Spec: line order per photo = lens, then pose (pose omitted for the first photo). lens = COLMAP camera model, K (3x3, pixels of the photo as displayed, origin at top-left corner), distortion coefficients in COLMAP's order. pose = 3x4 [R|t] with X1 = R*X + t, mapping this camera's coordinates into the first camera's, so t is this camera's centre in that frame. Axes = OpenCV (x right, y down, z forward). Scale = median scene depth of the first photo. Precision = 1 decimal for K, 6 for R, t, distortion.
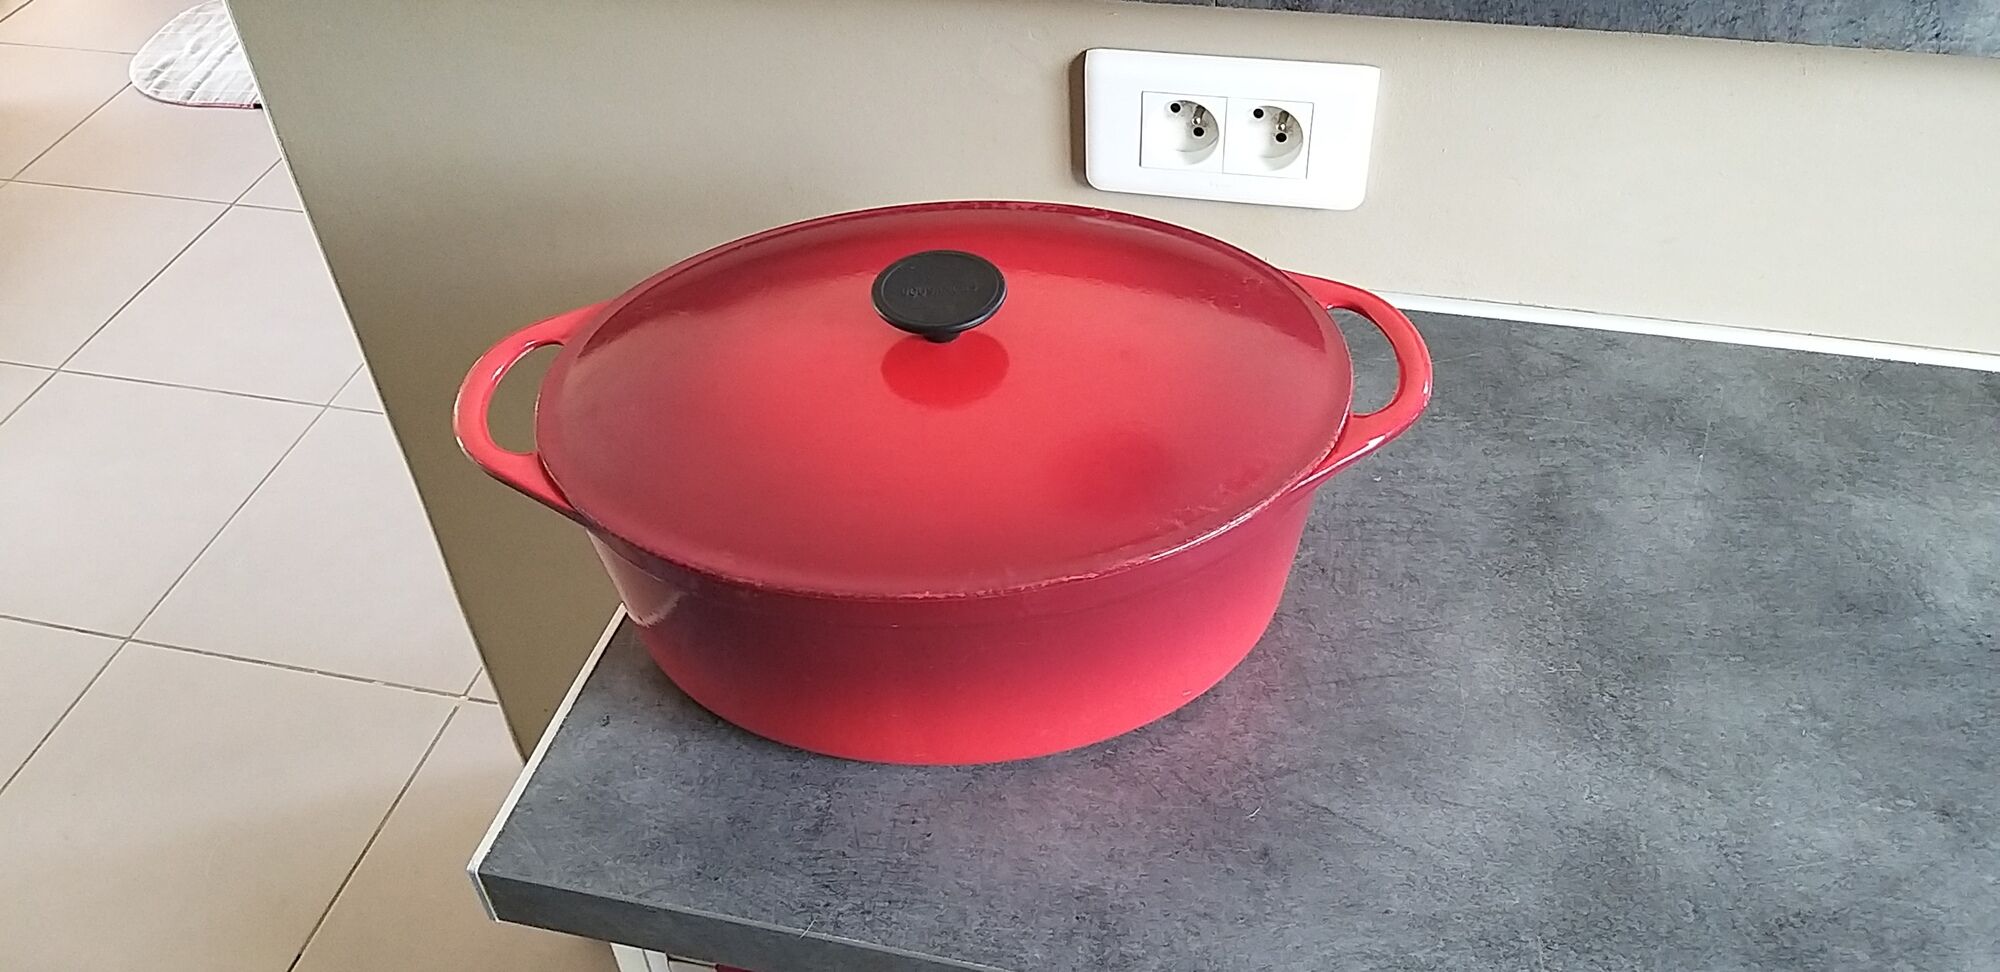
lens RADIAL K [[1568.7, 0, 1000.4], [0, 1568.7, 495.0], [0, 0, 1]] dist [0.020566, -0.076157]
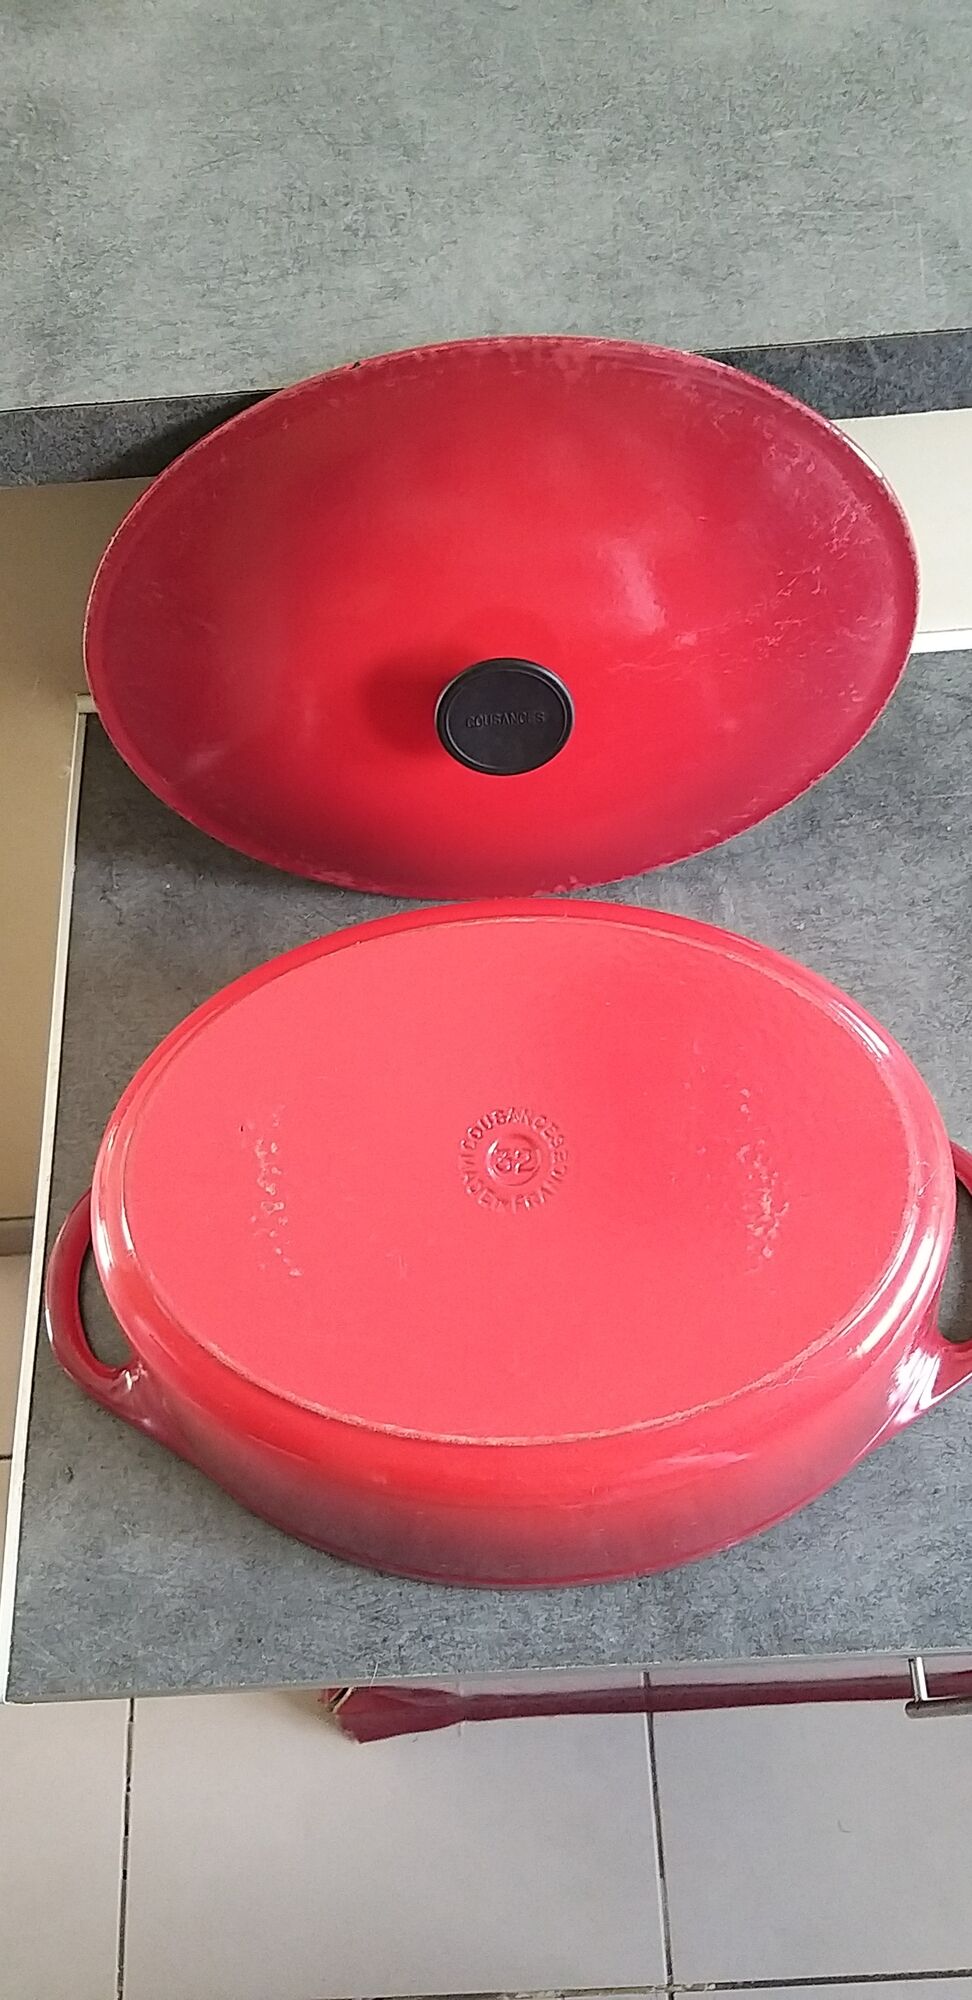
lens RADIAL K [[1568.7, 0, 478.8], [0, 1568.7, 1007.6], [0, 0, 1]] dist [0.020566, -0.076157]
pose [[0.960121, -0.262115, 0.097279, -0.041144], [0.209212, 0.904375, 0.371936, -0.377444], [-0.185466, -0.336752, 0.923147, 0.205331]]
